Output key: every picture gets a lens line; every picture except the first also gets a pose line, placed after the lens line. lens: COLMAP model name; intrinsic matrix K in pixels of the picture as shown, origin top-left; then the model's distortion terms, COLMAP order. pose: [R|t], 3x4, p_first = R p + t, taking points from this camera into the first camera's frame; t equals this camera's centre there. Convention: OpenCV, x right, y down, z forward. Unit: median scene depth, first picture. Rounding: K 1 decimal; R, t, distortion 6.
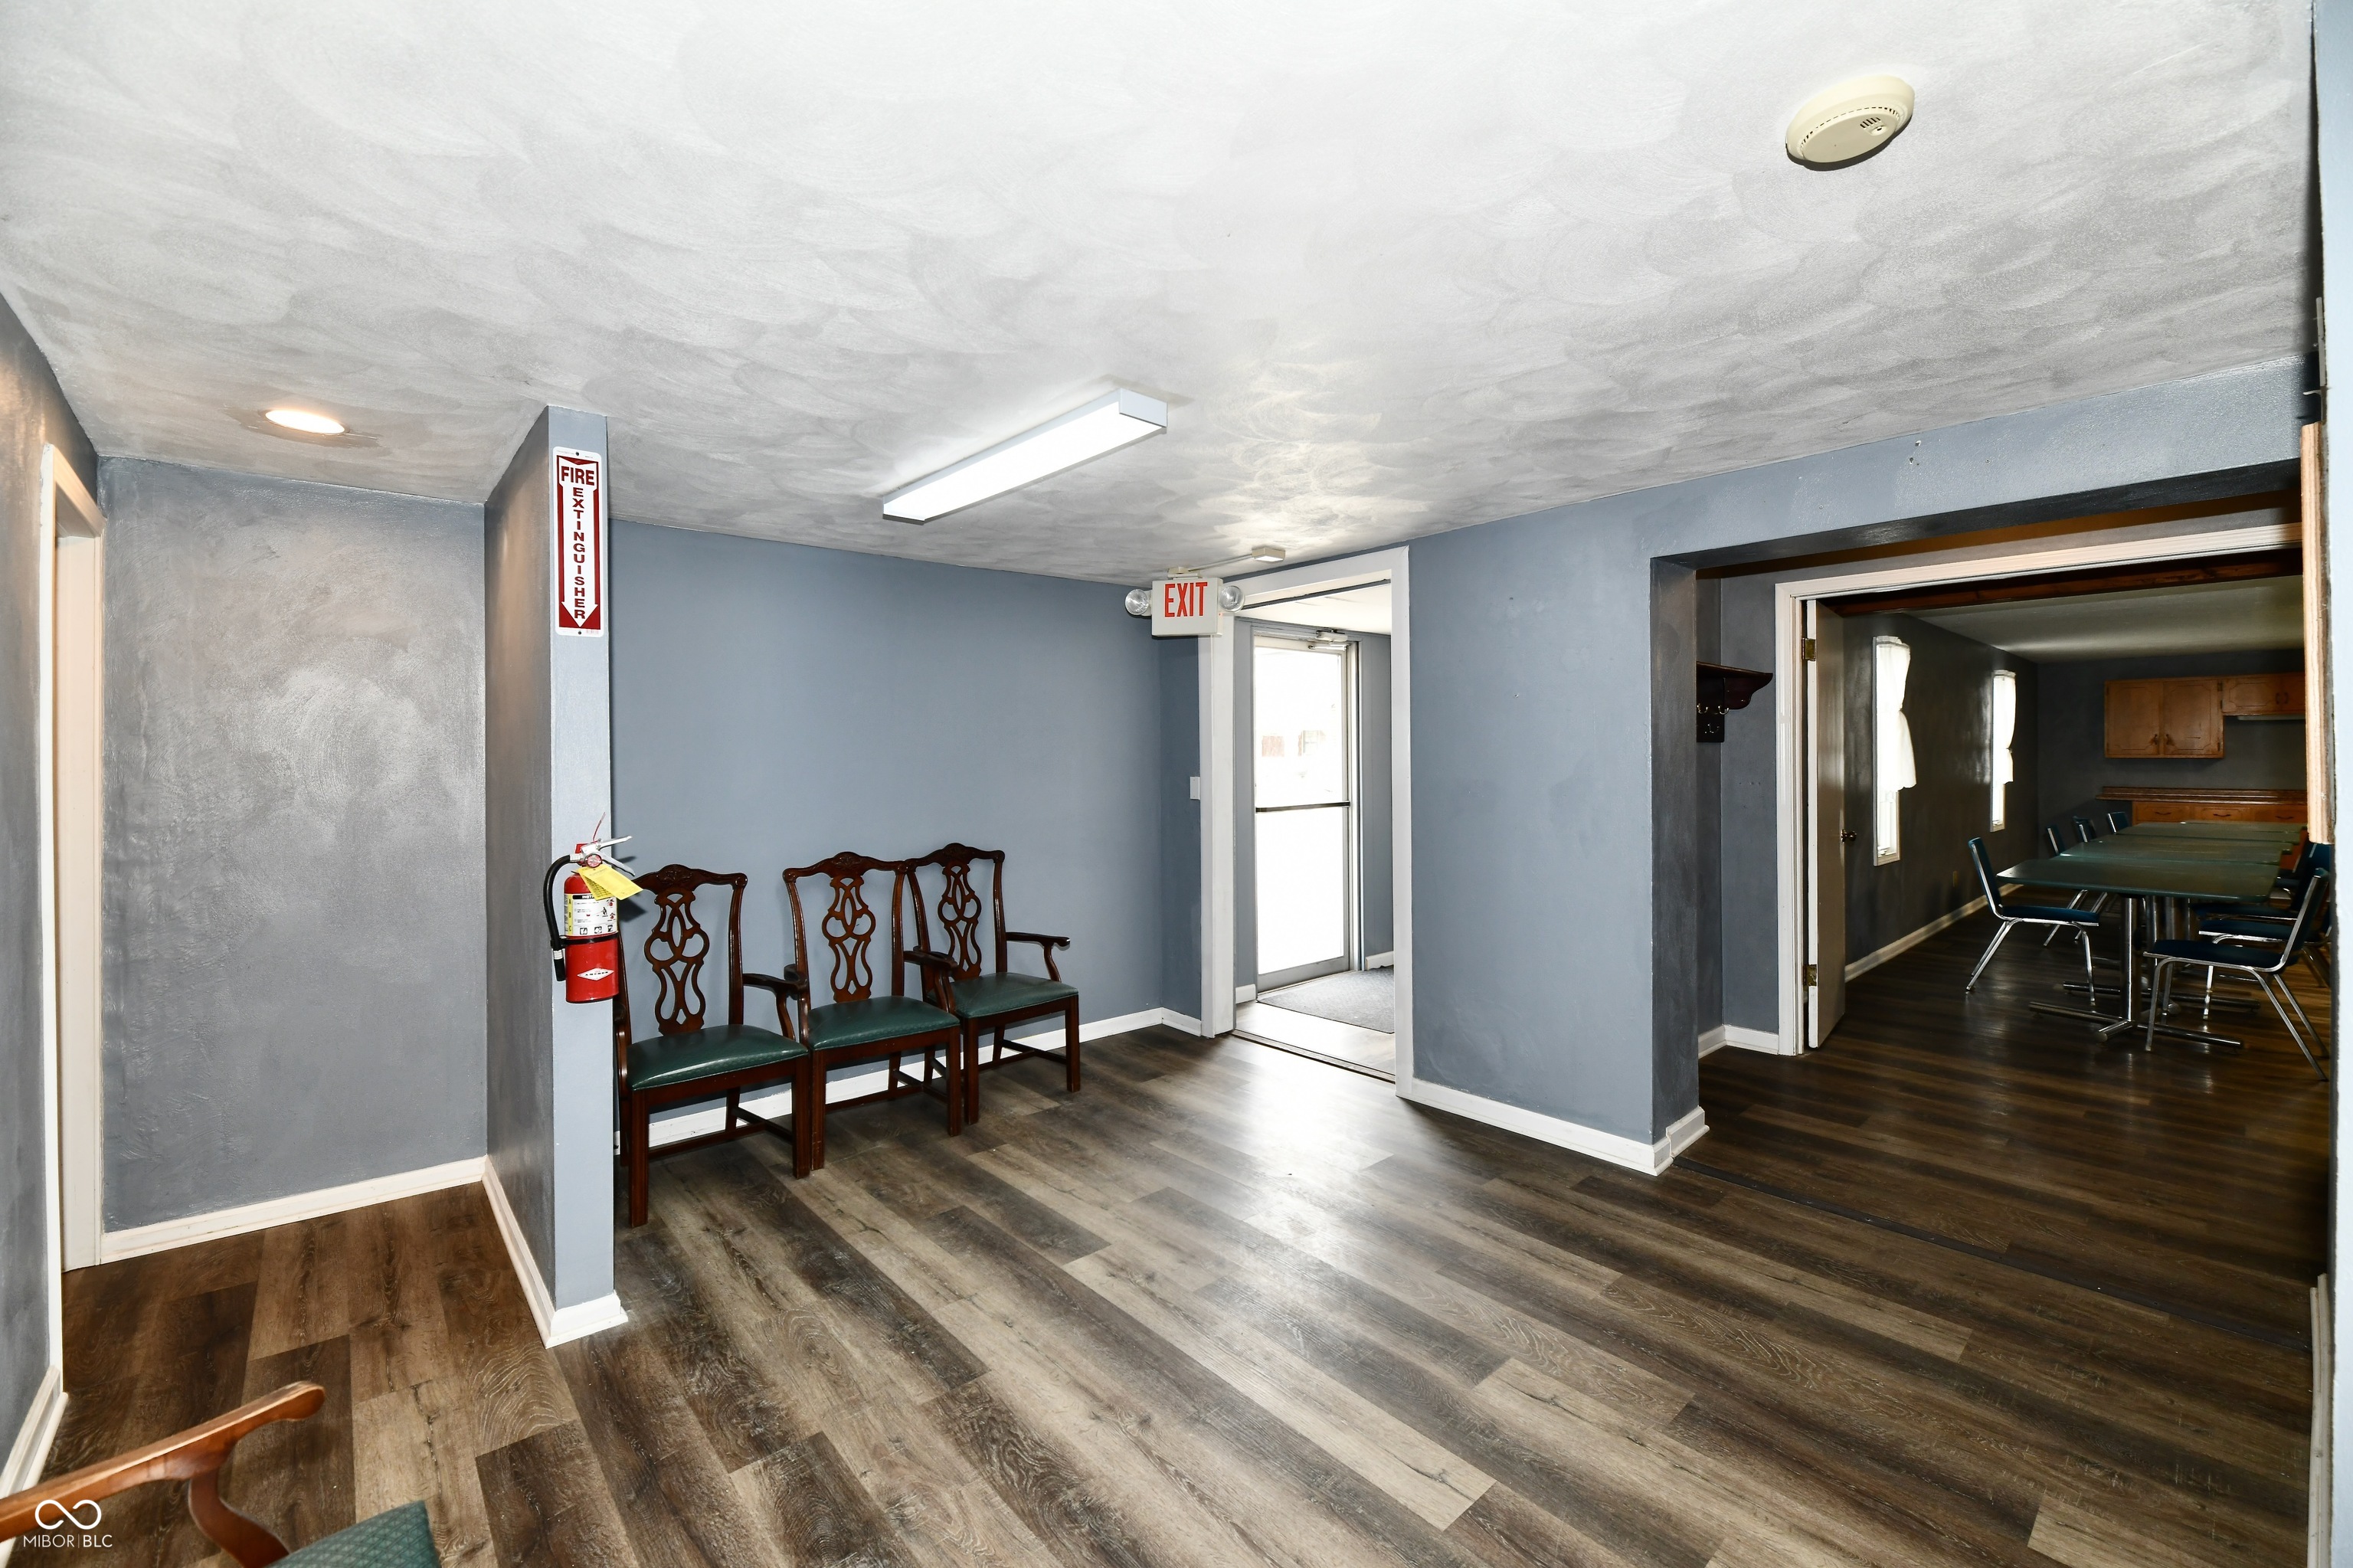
lens RADIAL K [[966.6, 0, 1193.5], [0, 966.6, 751.5], [0, 0, 1]] dist [-0.000895, -0.004695]
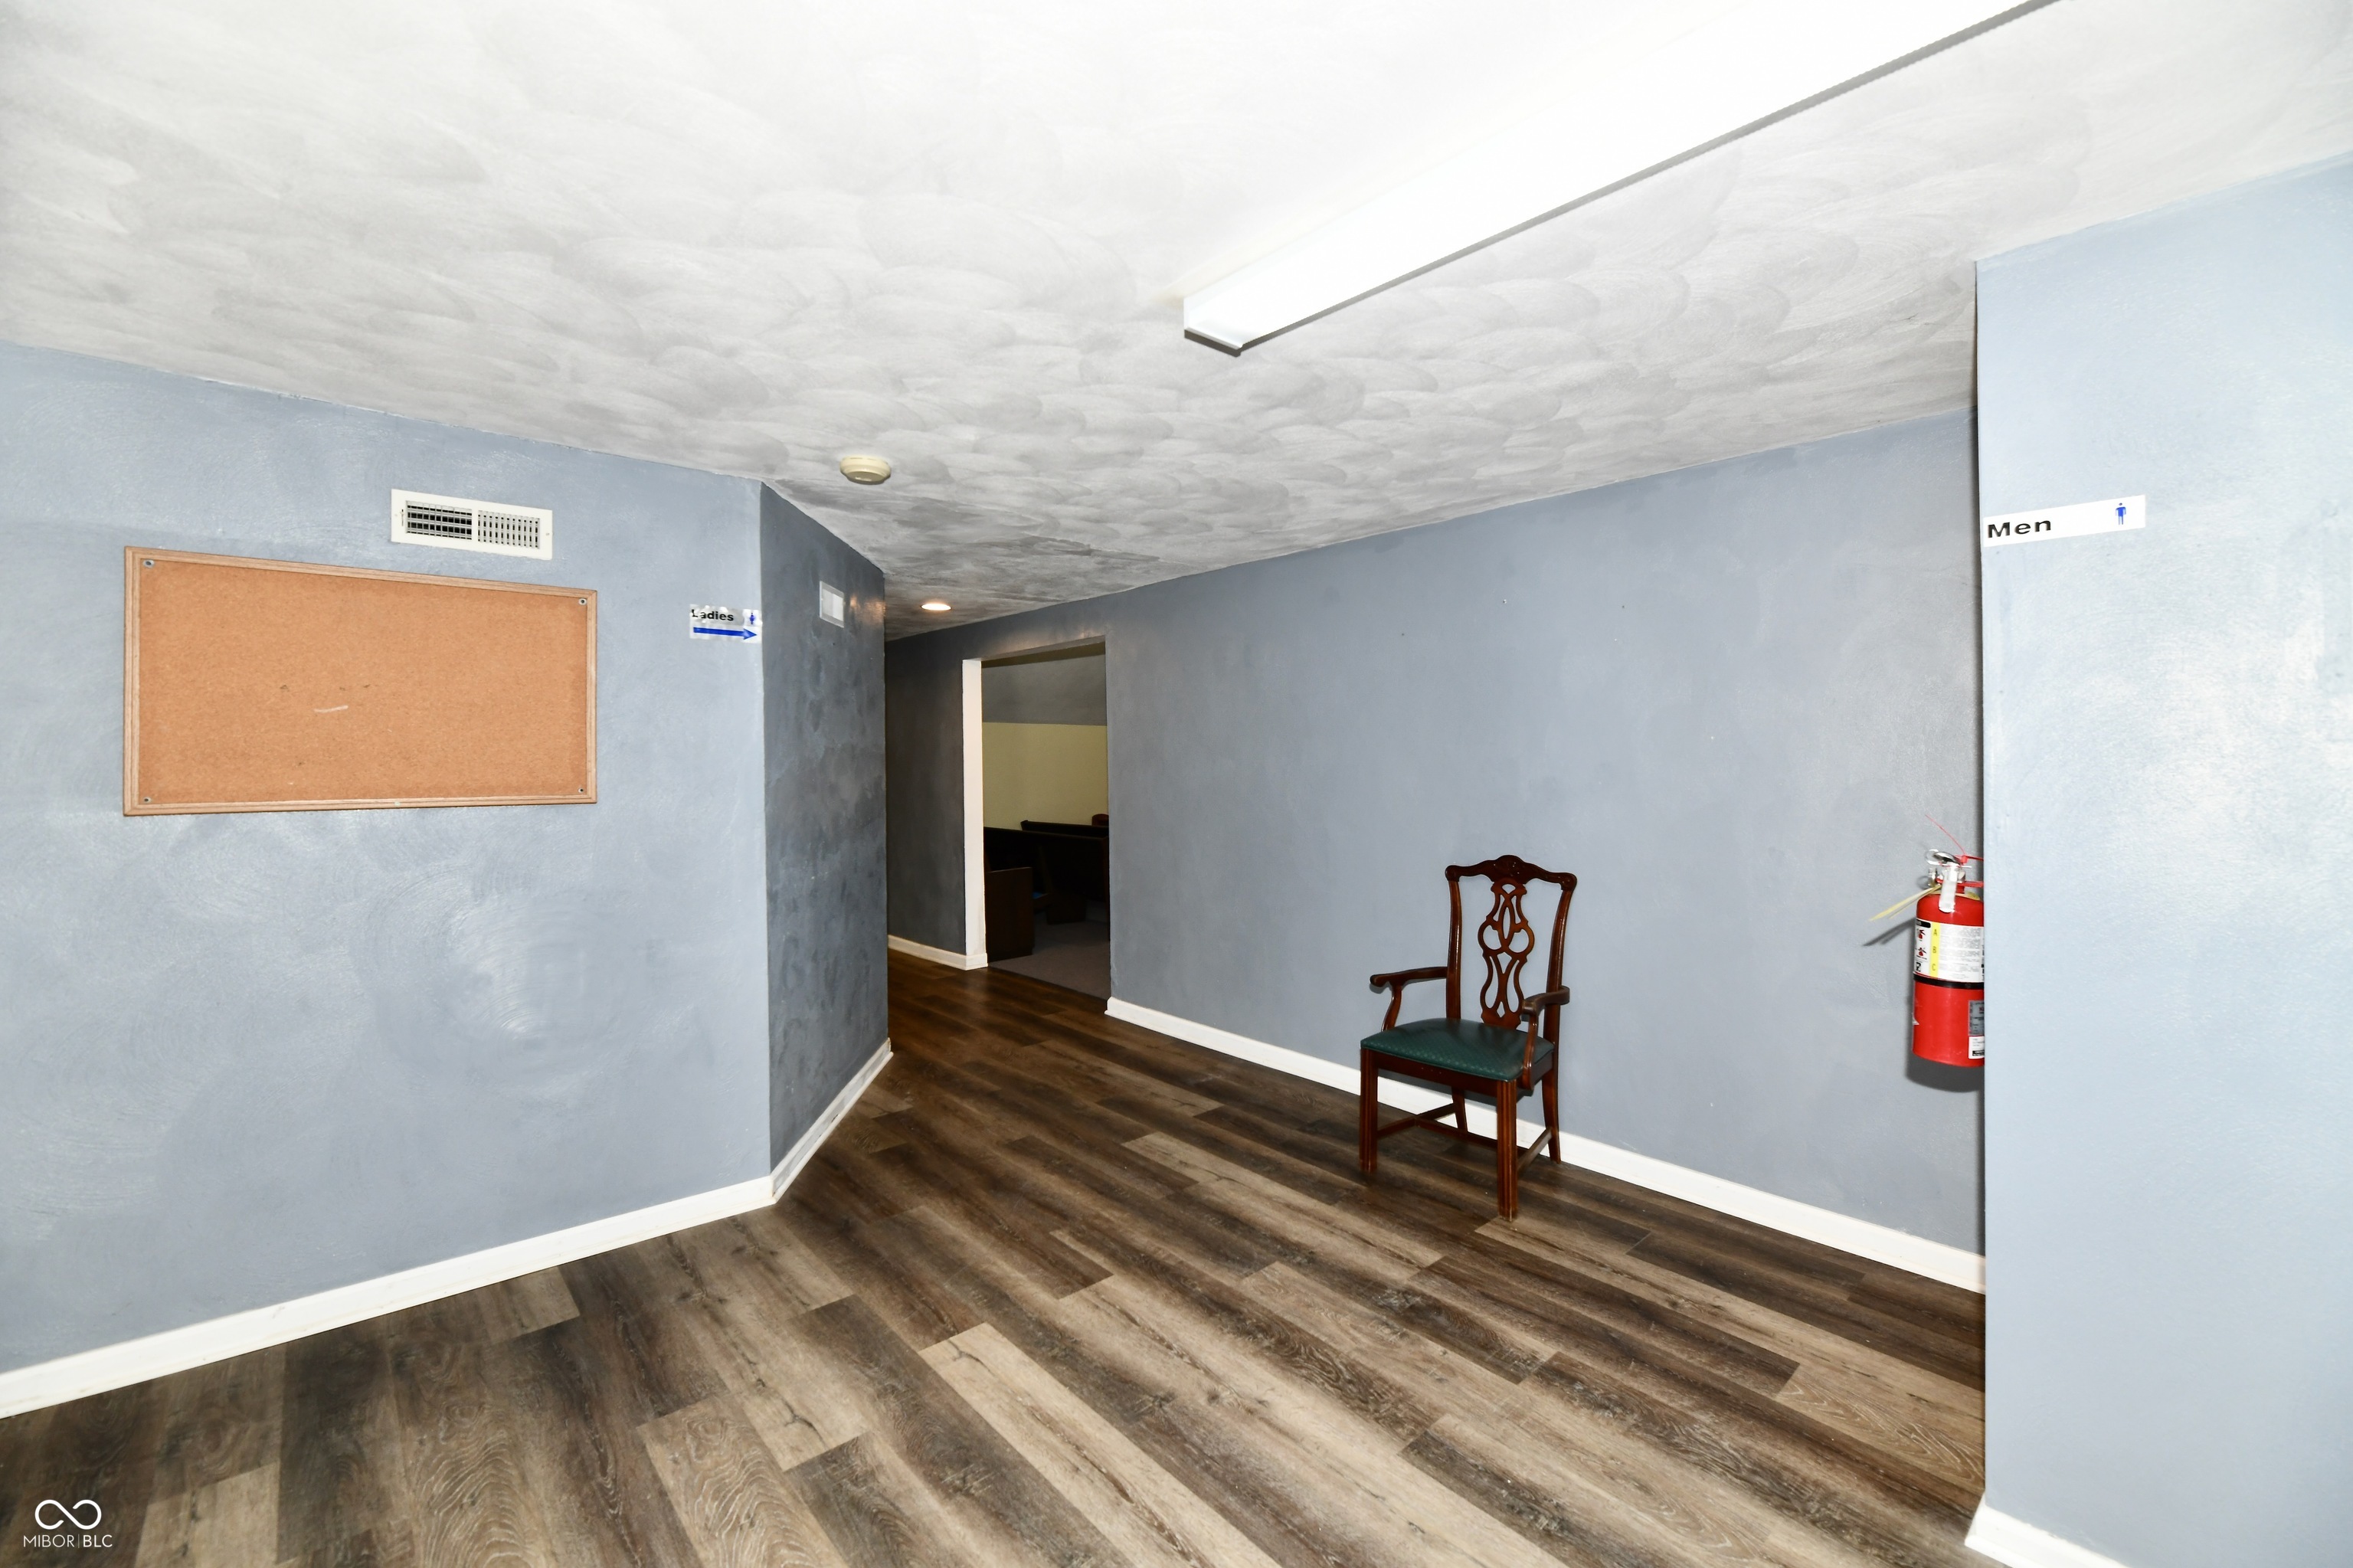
lens RADIAL K [[966.6, 0, 1193.5], [0, 966.6, 751.5], [0, 0, 1]] dist [-0.000895, -0.004695]
pose [[-0.999935, 0.010031, -0.005396, -0.030261], [0.010117, 0.999817, -0.016231, 0.021877], [0.005232, -0.016285, -0.999854, 2.010344]]
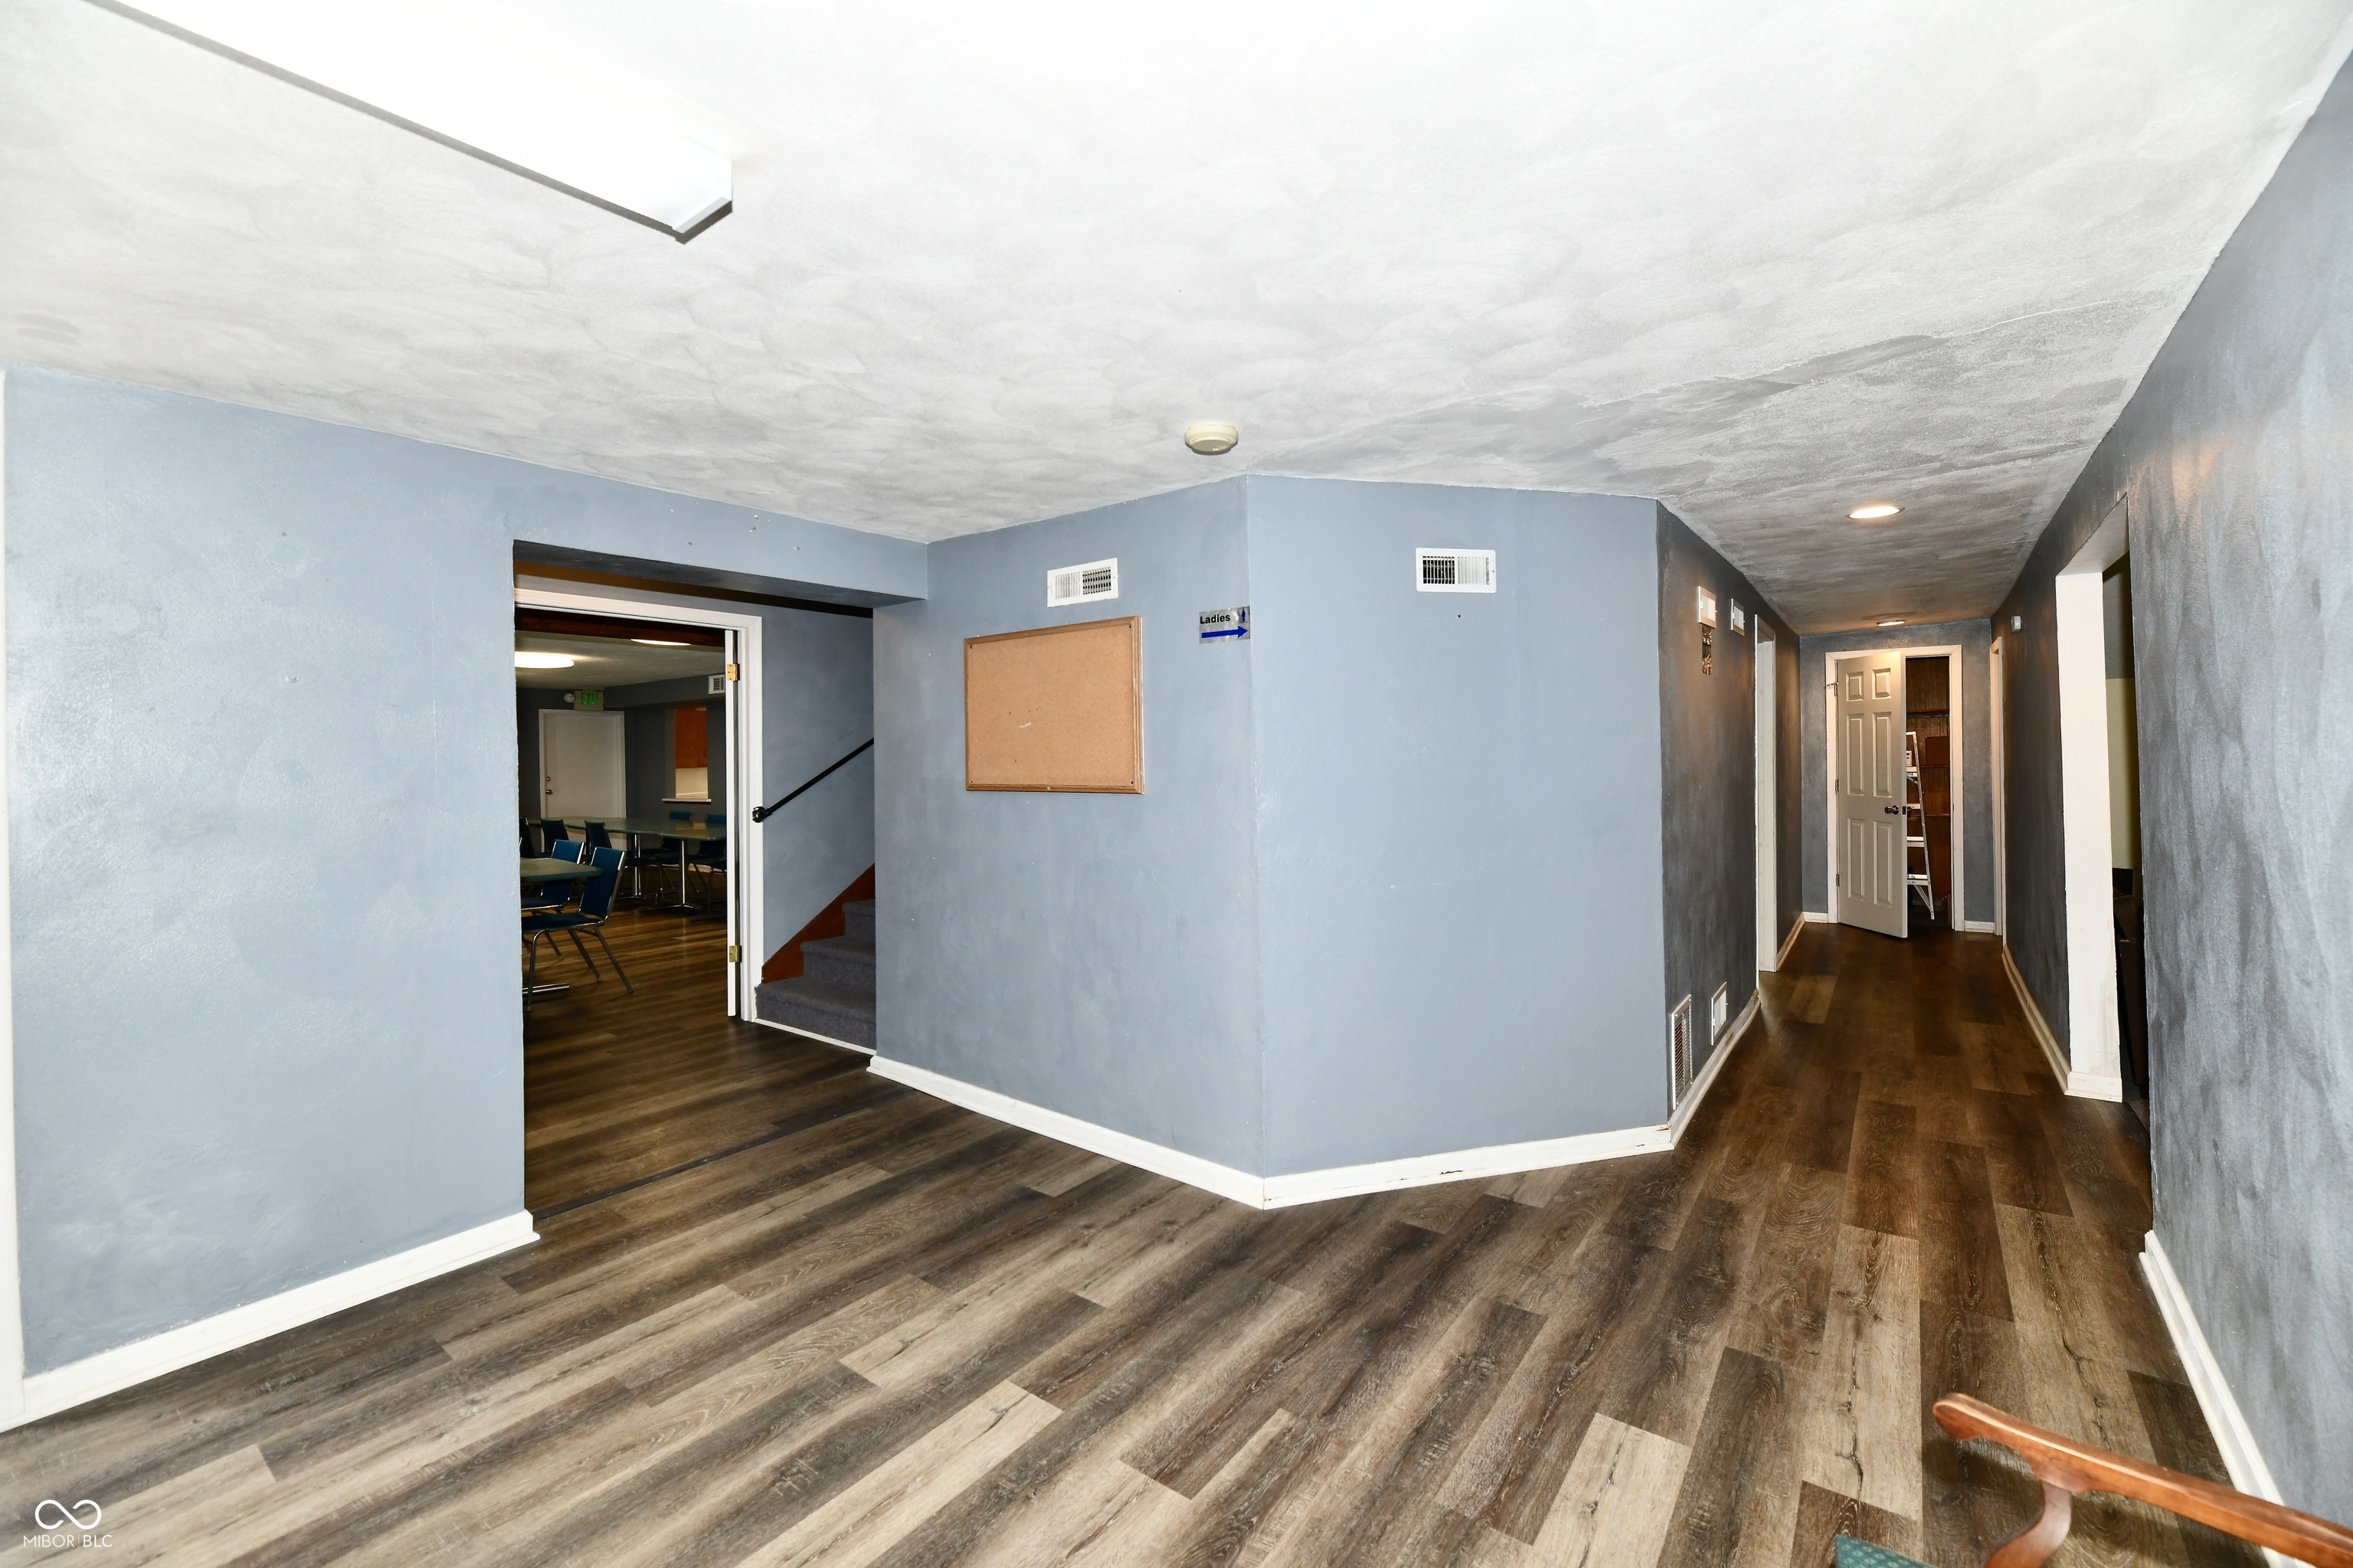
lens RADIAL K [[966.6, 0, 1193.5], [0, 966.6, 751.5], [0, 0, 1]] dist [-0.000895, -0.004695]
pose [[-0.204116, 0.005848, 0.978929, -0.801565], [0.007920, 0.999959, -0.004322, -0.002017], [-0.978915, 0.006871, -0.204154, 0.911657]]
